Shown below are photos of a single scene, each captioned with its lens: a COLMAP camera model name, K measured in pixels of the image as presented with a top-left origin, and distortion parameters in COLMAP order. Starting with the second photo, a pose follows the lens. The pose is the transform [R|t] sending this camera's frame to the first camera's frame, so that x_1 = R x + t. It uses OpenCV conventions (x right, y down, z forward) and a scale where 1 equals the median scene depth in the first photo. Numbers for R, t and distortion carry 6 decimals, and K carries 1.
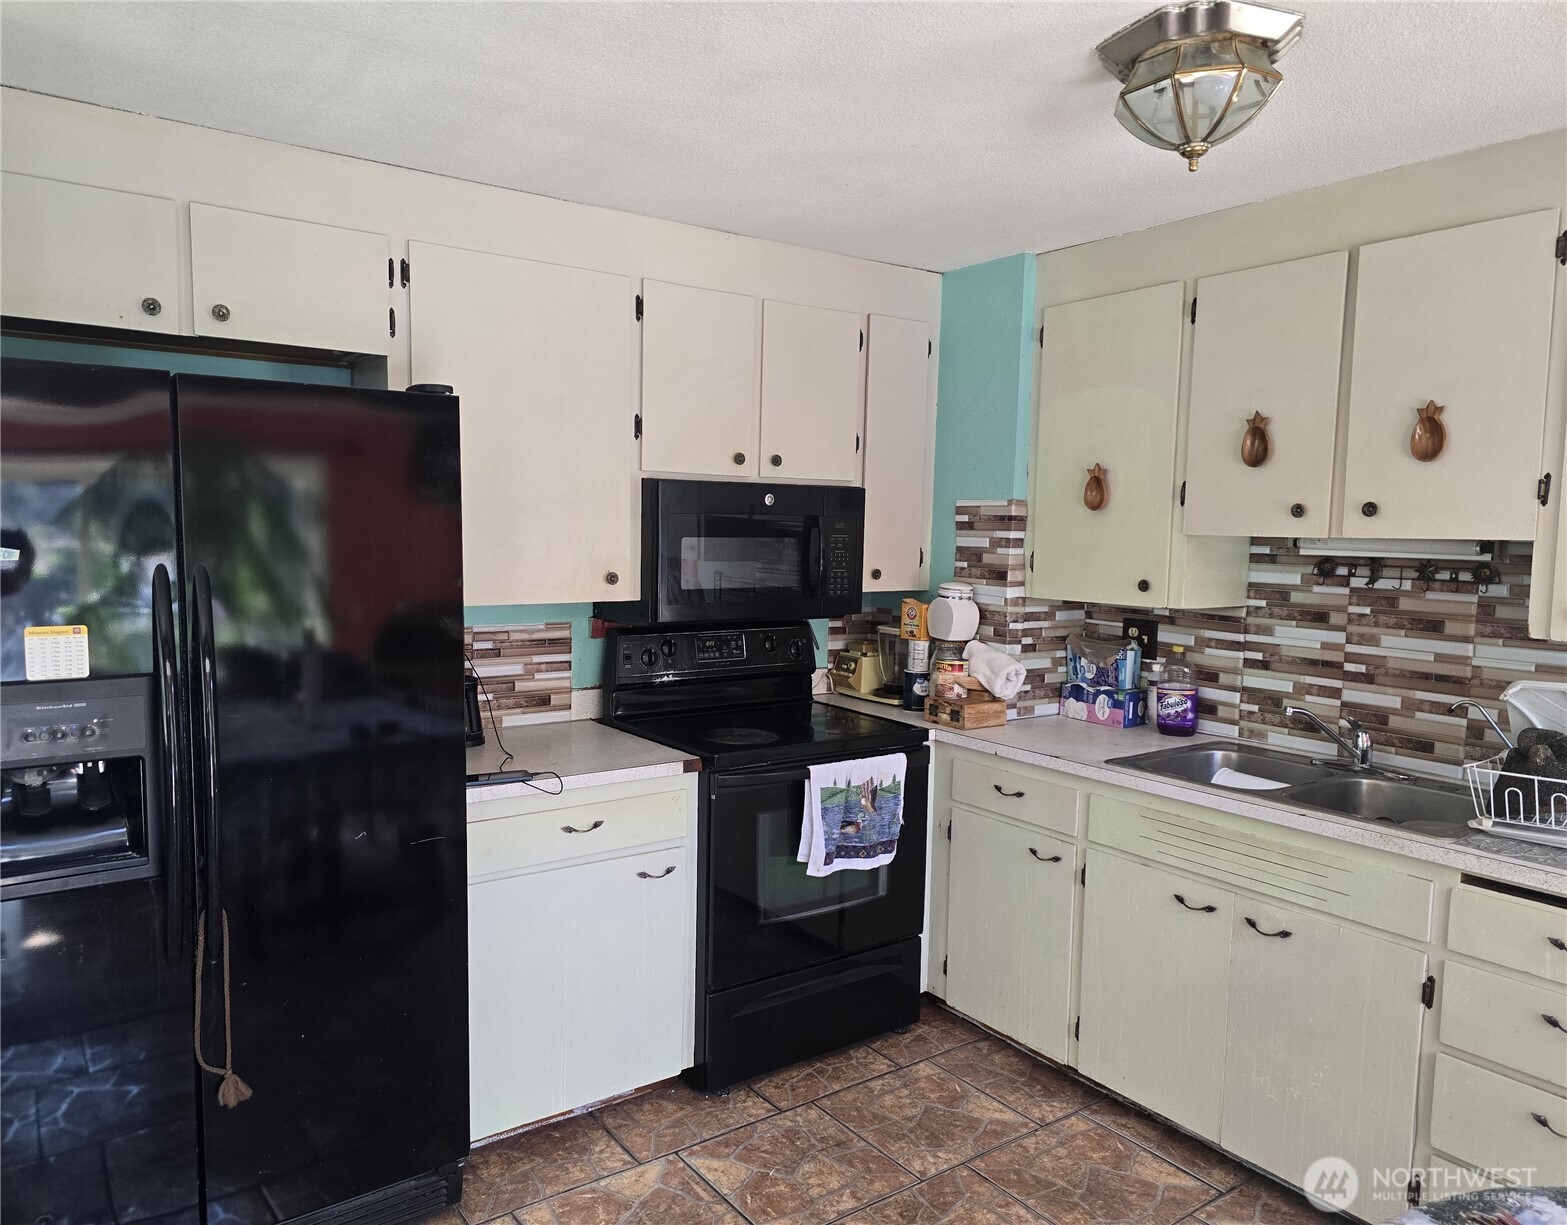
lens RADIAL K [[1106.6, 0, 782.0], [0, 1106.6, 616.7], [0, 0, 1]] dist [0.021292, -0.012967]
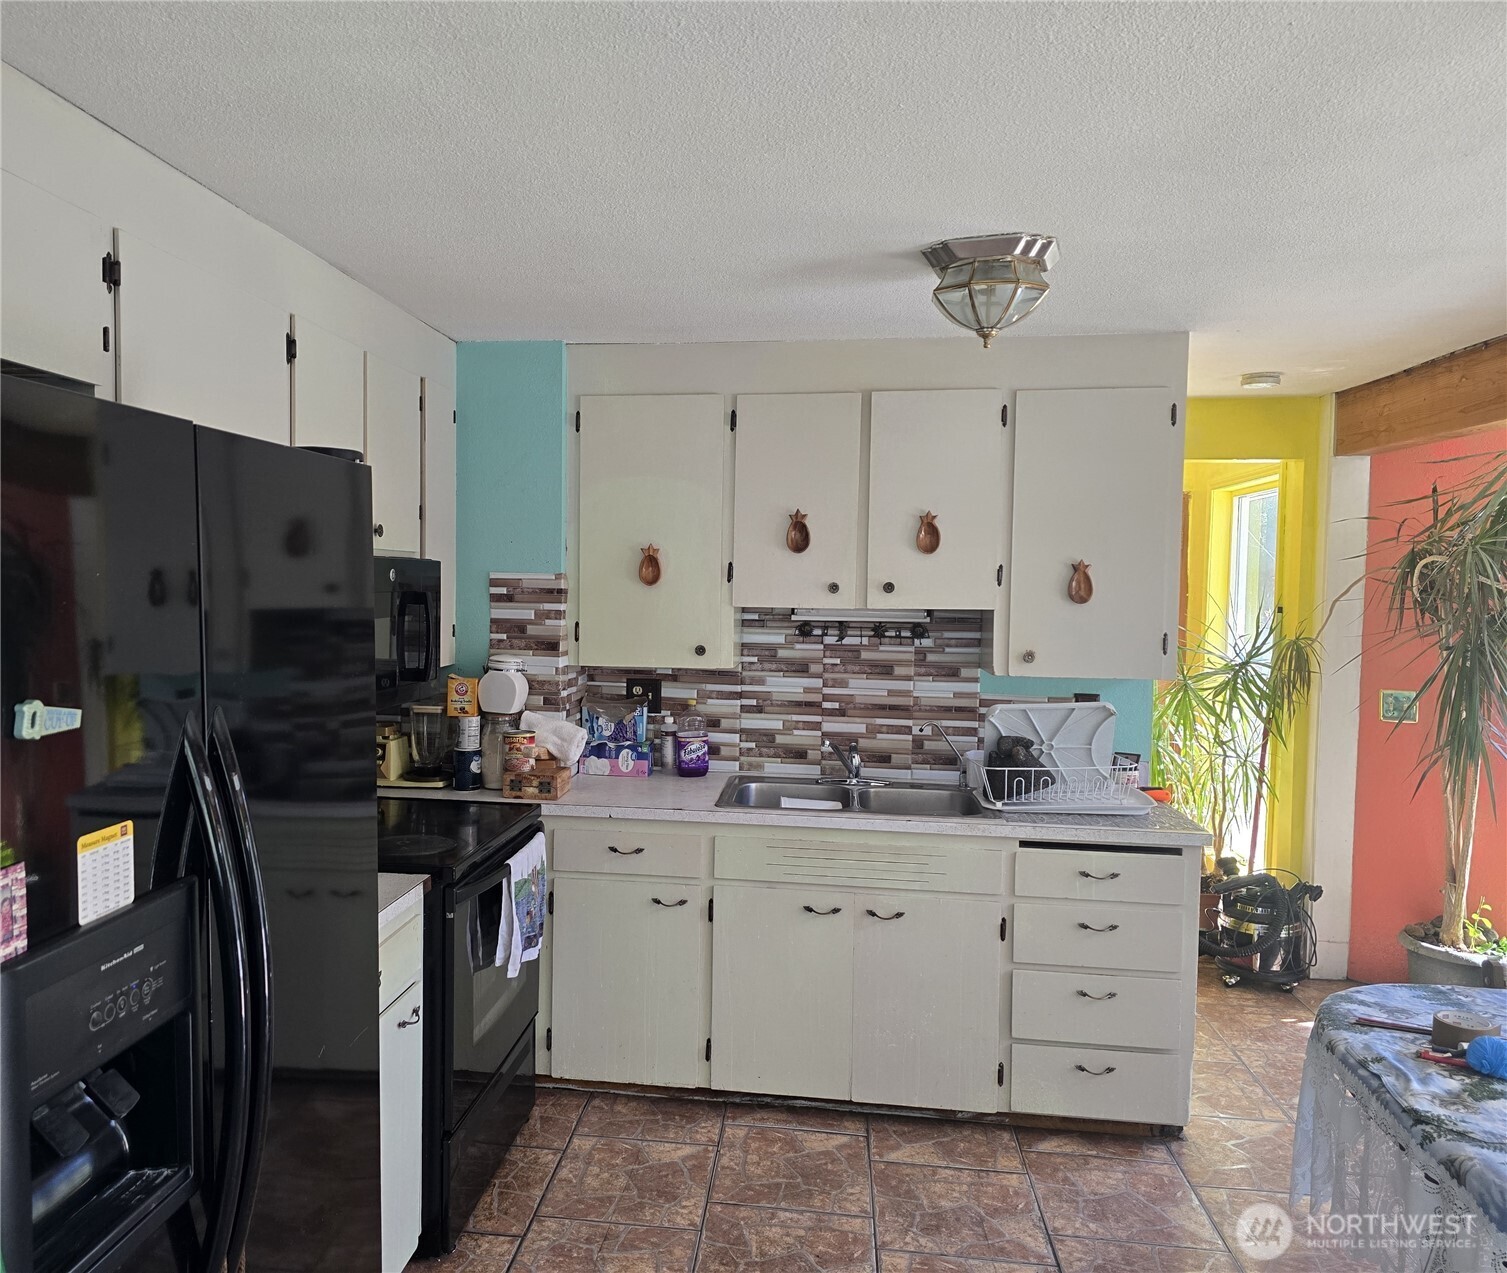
lens RADIAL K [[1086.3, 0, 753.6], [0, 1086.3, 630.3], [0, 0, 1]] dist [0.057094, -0.024569]
pose [[0.690312, -0.037573, 0.722535, -0.468661], [0.058226, 0.998296, -0.003716, -0.042784], [-0.721165, 0.044636, 0.691324, 0.180766]]
